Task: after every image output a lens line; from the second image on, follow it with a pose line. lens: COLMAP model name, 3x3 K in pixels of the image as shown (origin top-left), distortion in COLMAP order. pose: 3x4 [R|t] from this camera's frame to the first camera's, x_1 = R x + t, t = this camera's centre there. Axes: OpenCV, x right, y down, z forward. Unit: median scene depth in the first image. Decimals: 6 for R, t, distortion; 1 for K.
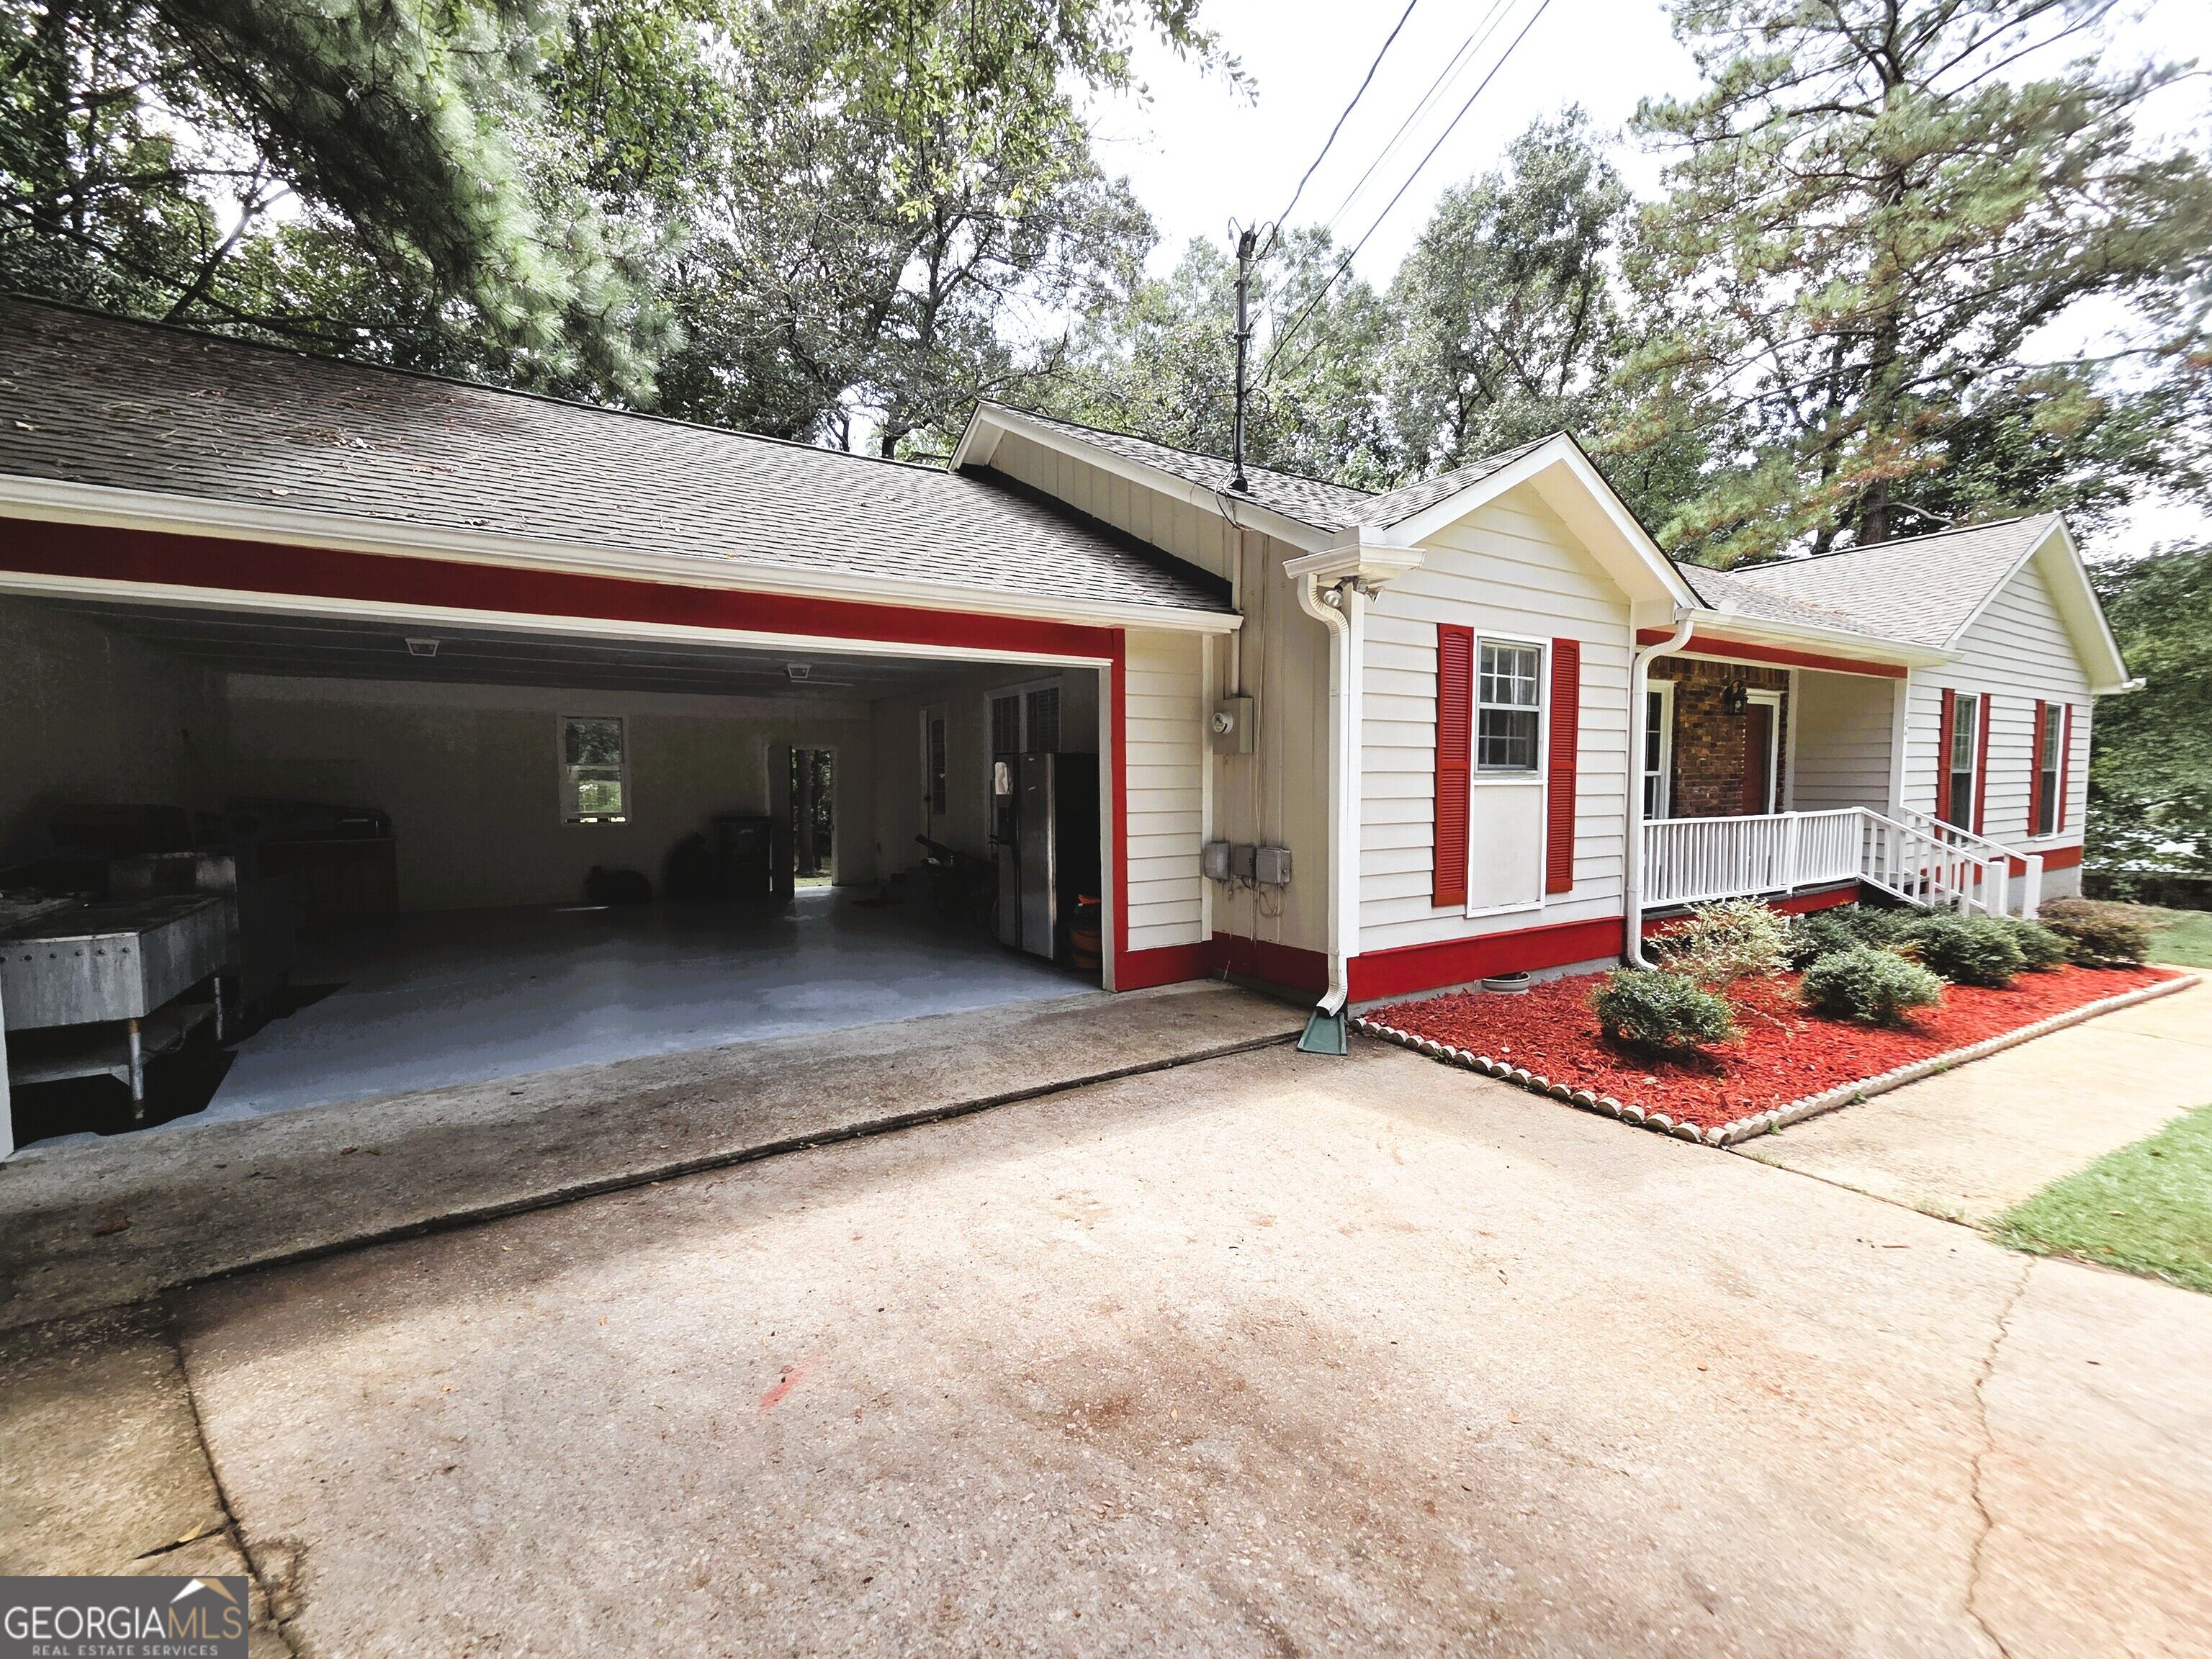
lens RADIAL K [[911.9, 0, 1100.3], [0, 911.9, 837.3], [0, 0, 1]] dist [-0.000413, -0.000373]
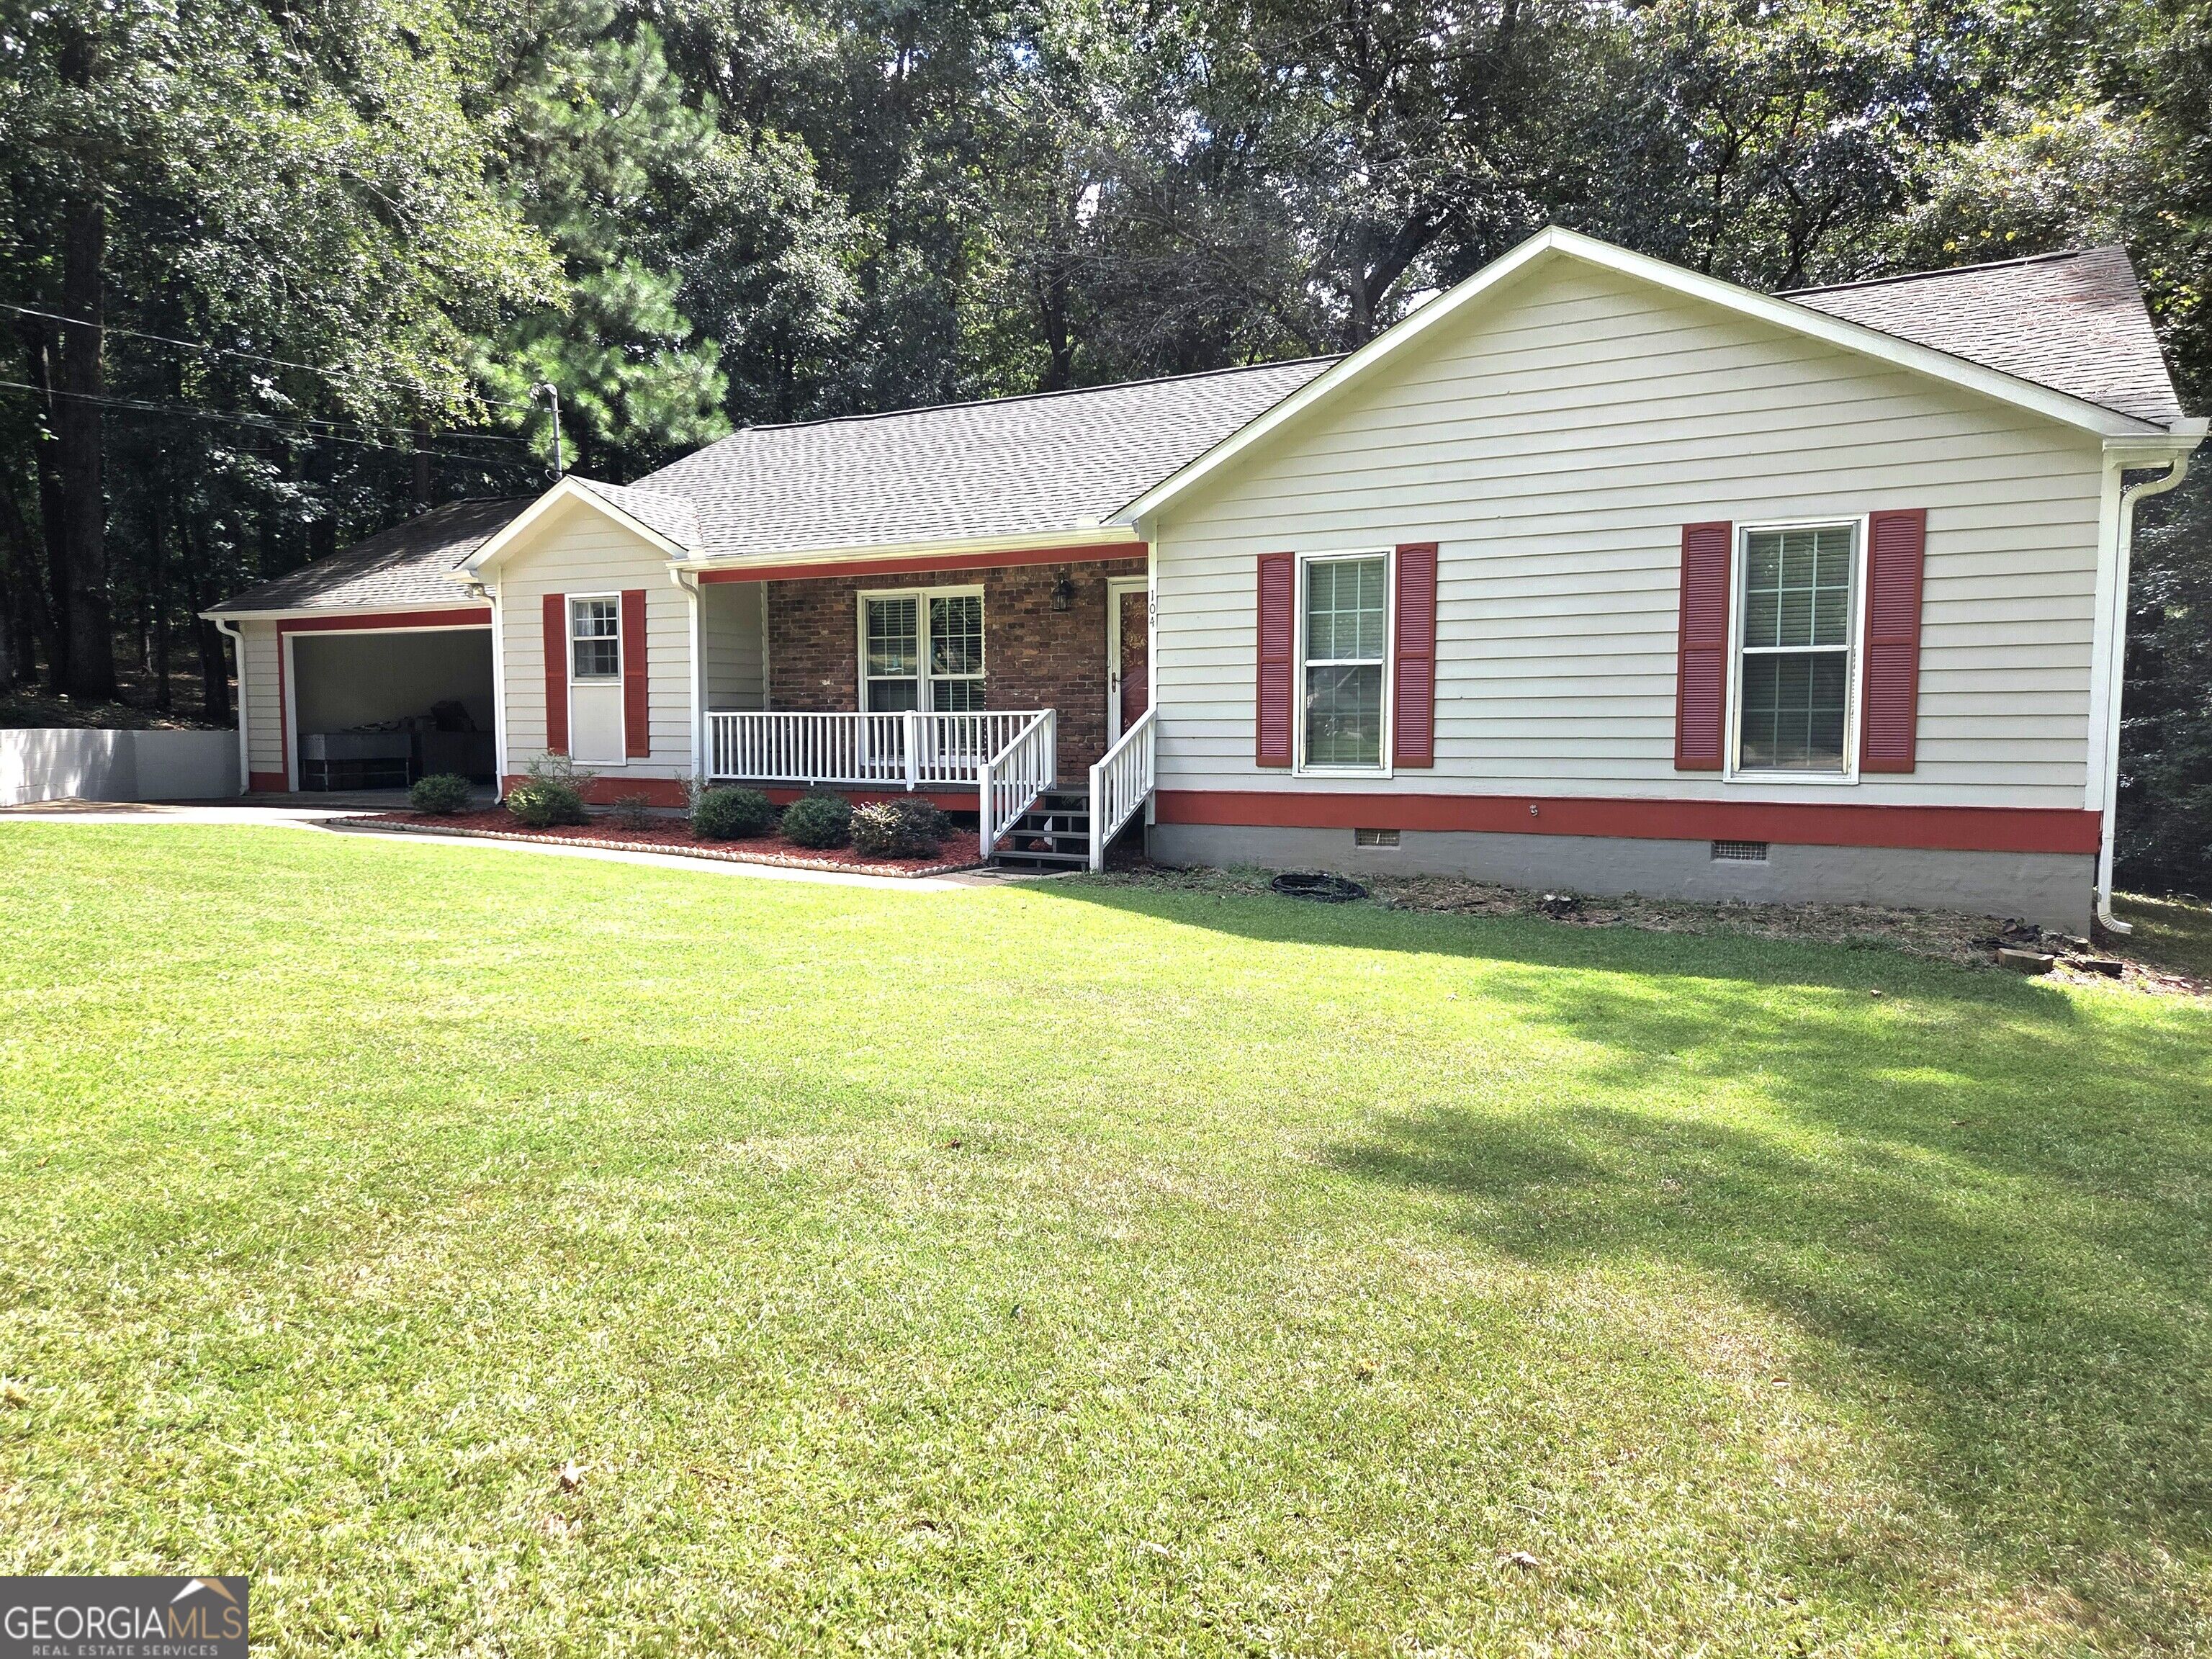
lens RADIAL K [[1467.0, 0, 1111.1], [0, 1467.0, 836.3], [0, 0, 1]] dist [0.025200, -0.000942]
pose [[0.494107, 0.065957, -0.866895, 2.055857], [-0.061351, 0.997278, 0.040909, 0.029527], [0.867234, 0.032971, 0.496809, 0.322251]]
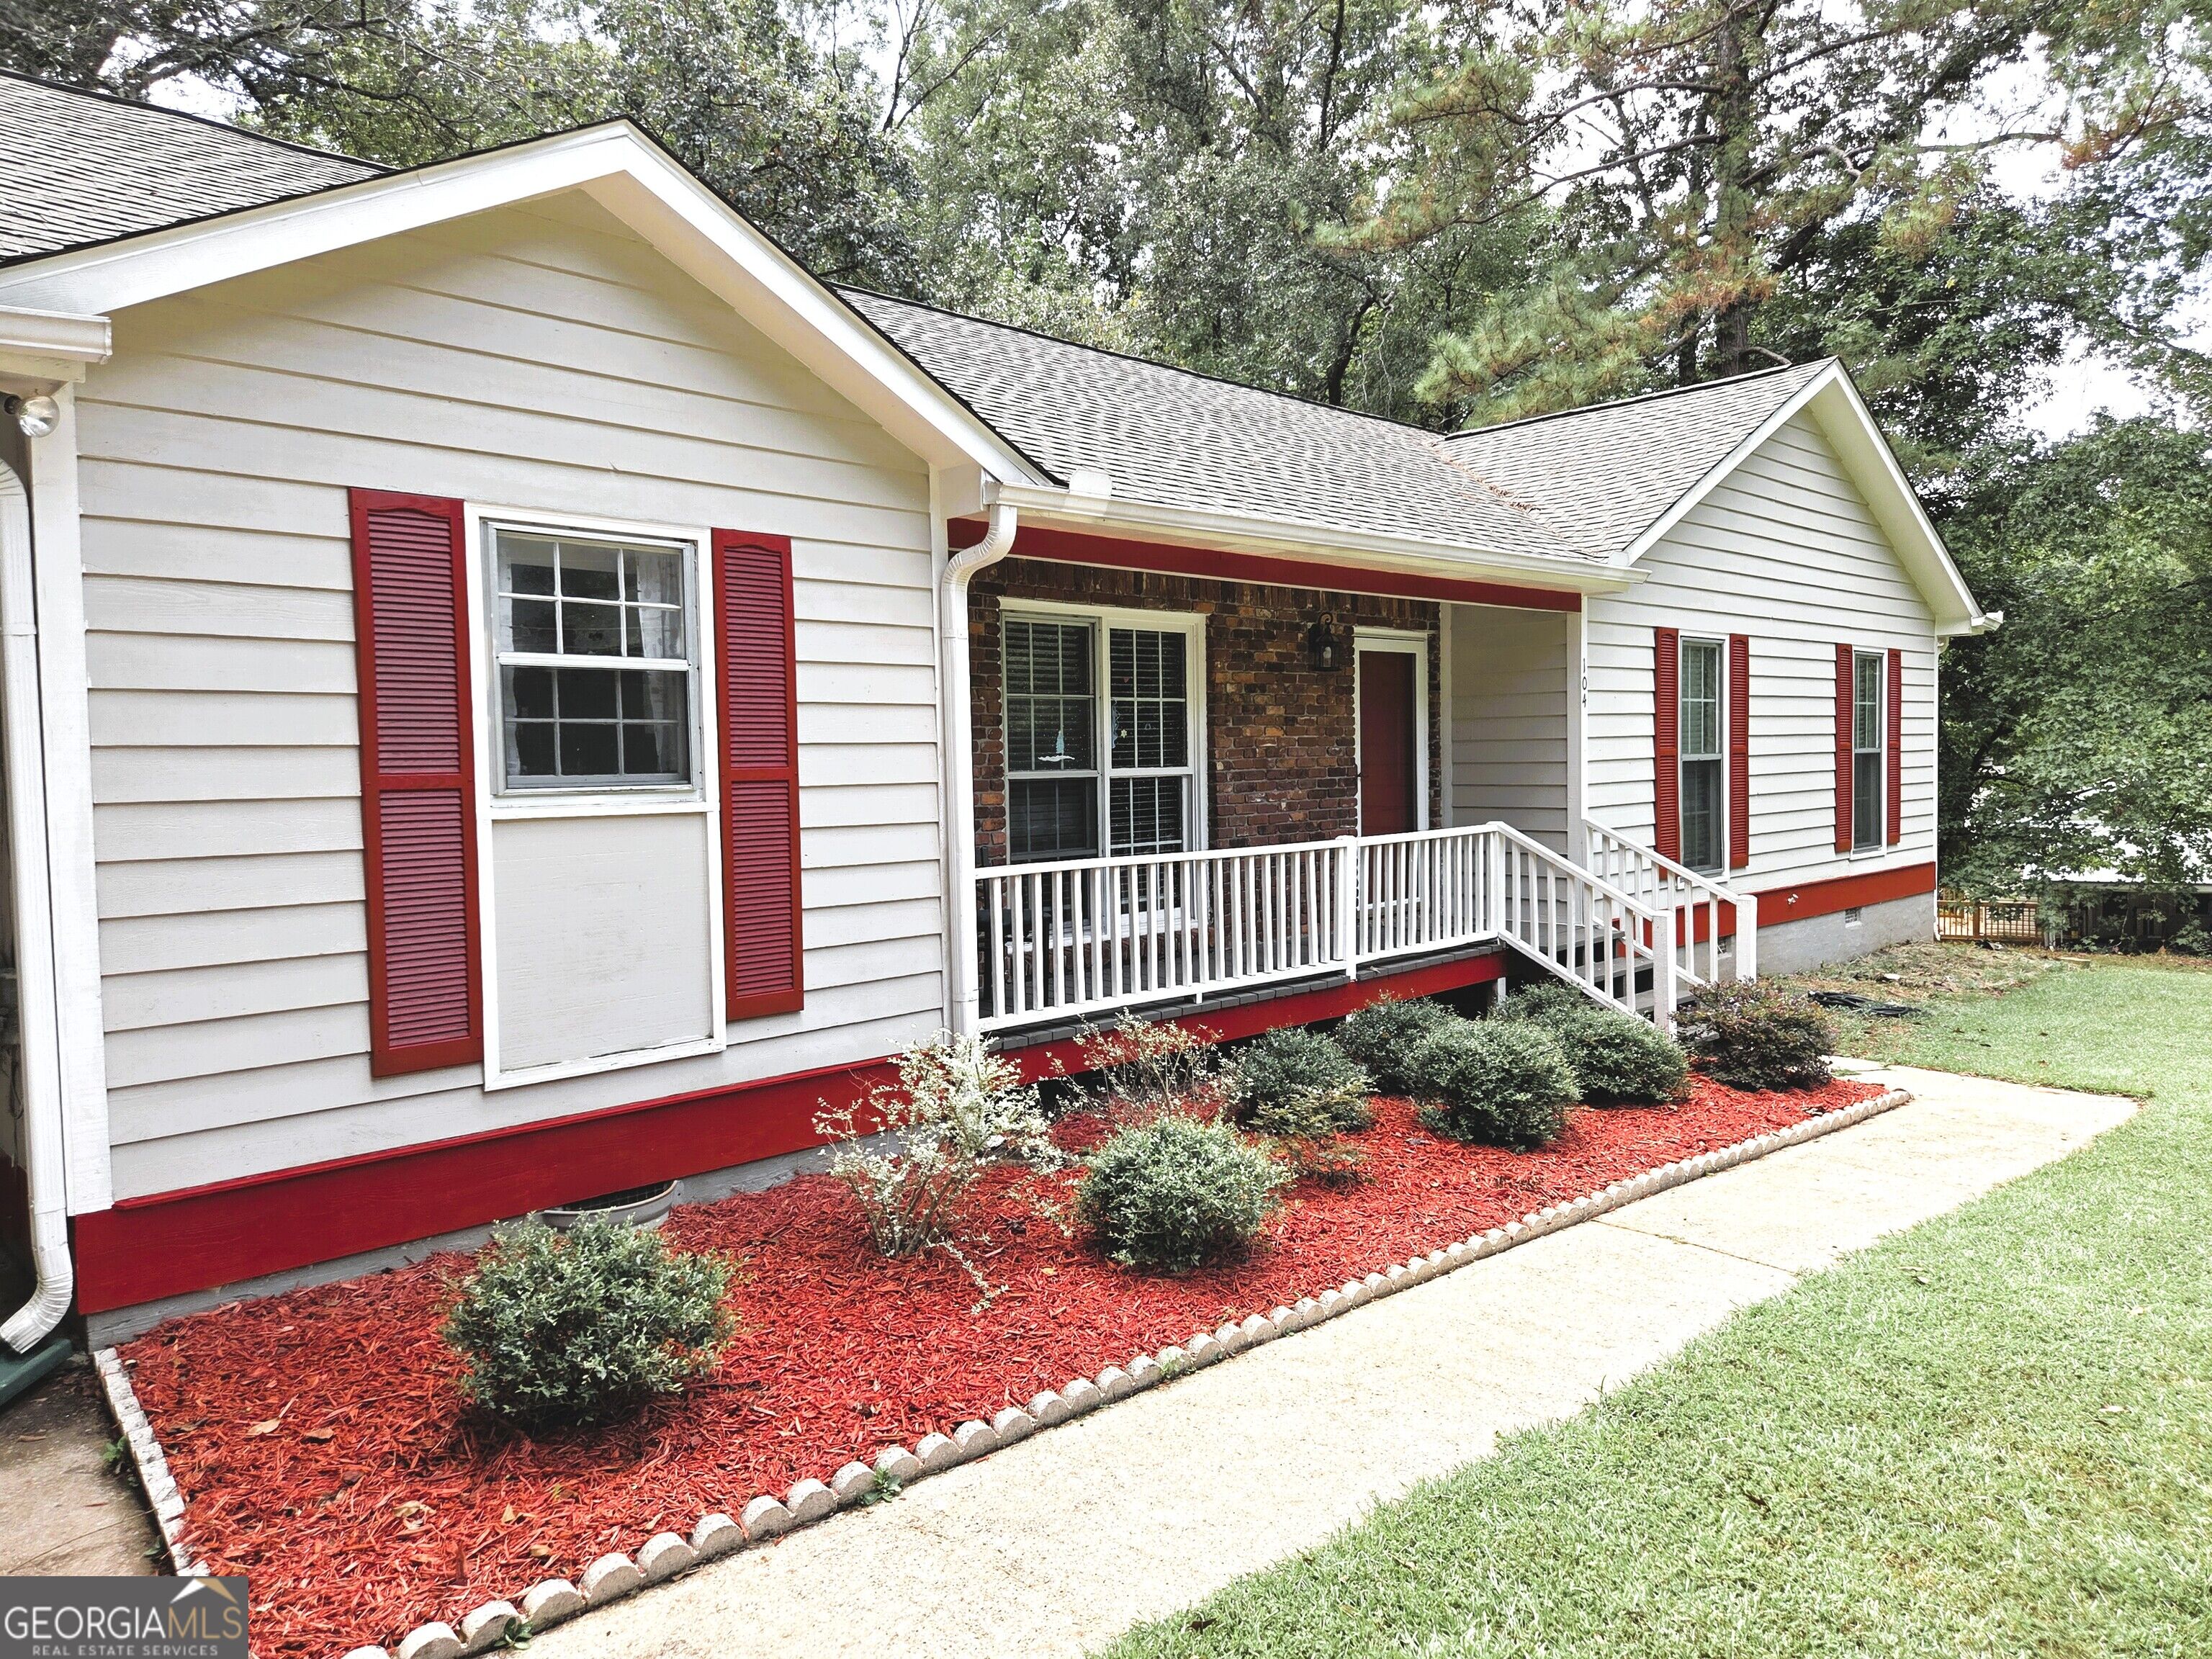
lens RADIAL K [[1469.5, 0, 1107.2], [0, 1469.5, 819.6], [0, 0, 1]] dist [0.069094, -0.053068]
pose [[0.975871, -0.019900, 0.217440, 0.350834], [0.024853, 0.999490, -0.020067, -0.020824], [-0.216930, 0.024987, 0.975867, 0.090901]]
